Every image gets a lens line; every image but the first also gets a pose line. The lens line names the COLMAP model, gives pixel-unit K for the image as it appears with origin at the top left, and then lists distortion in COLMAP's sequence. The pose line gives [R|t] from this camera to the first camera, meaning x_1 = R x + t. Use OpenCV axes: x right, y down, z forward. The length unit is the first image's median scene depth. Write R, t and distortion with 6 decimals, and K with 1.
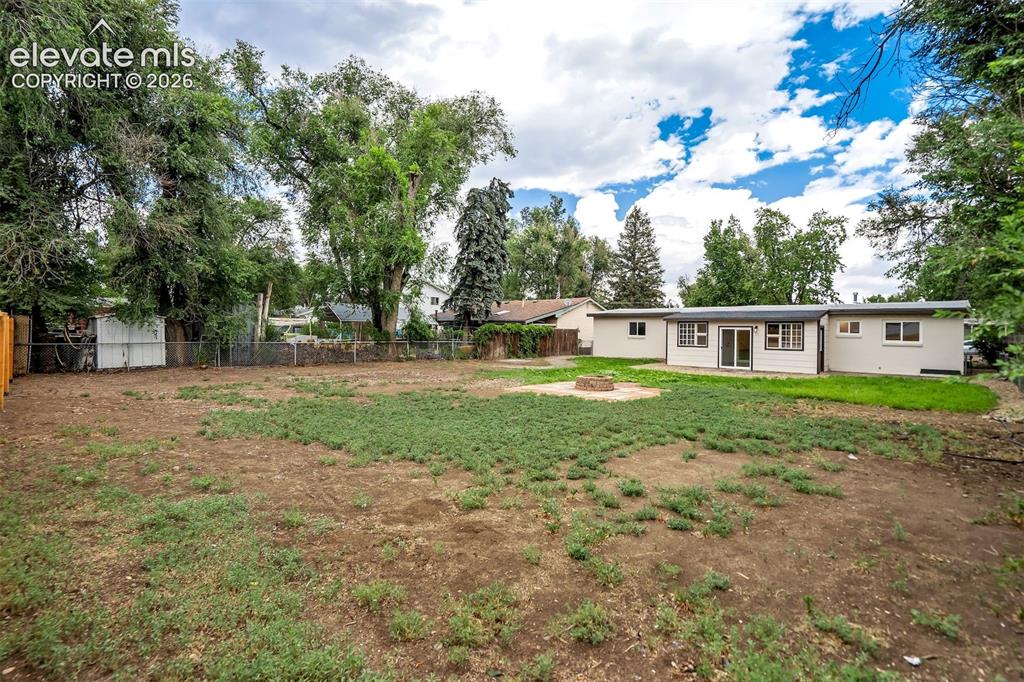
lens RADIAL K [[479.8, 0, 508.0], [0, 479.8, 338.4], [0, 0, 1]] dist [-0.049311, 0.022567]
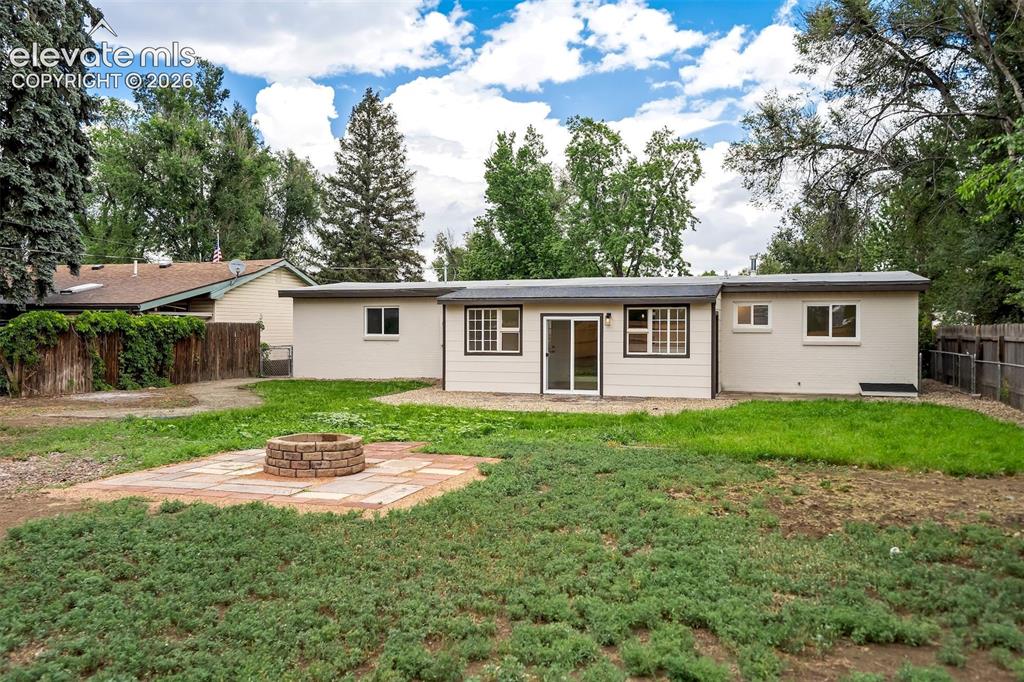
lens RADIAL K [[822.0, 0, 512.0], [0, 822.0, 341.0], [0, 0, 1]] dist [0.018716, 0.013326]
pose [[0.902052, -0.016585, 0.431308, 0.014079], [0.016774, 0.999854, 0.003365, 0.000147], [-0.431300, 0.004199, 0.902199, 0.122041]]
